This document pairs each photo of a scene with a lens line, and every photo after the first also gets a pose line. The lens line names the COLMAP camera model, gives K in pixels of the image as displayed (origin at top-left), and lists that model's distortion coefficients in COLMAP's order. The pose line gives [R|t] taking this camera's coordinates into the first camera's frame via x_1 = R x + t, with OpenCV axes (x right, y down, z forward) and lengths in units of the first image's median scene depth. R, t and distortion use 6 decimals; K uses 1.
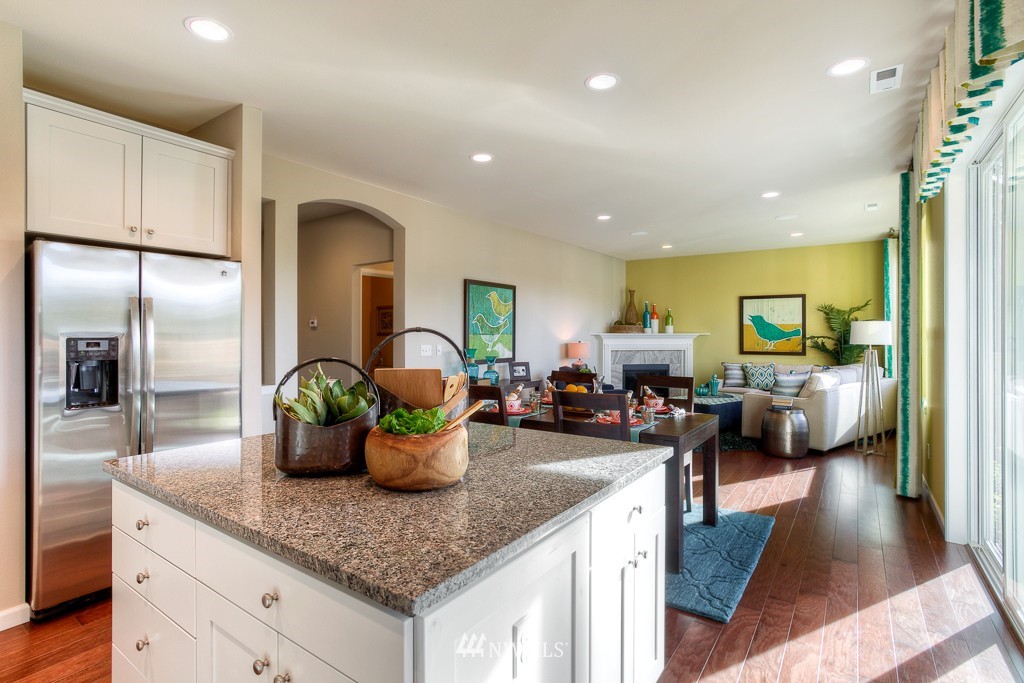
lens RADIAL K [[501.0, 0, 502.1], [0, 501.0, 336.6], [0, 0, 1]] dist [-0.045370, 0.013853]
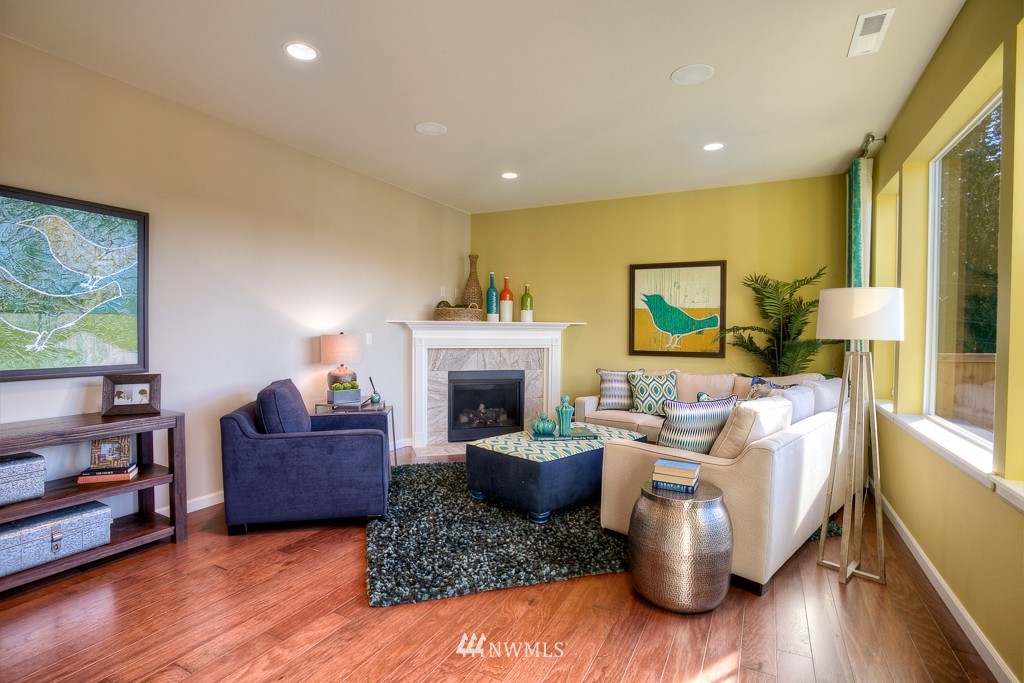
lens RADIAL K [[501.0, 0, 513.4], [0, 501.0, 339.7], [0, 0, 1]] dist [-0.045370, 0.013853]
pose [[0.988340, 0.004459, 0.152195, 0.251528], [-0.006511, 0.999894, 0.012987, 0.008882], [-0.152121, -0.013827, 0.988265, 0.414275]]
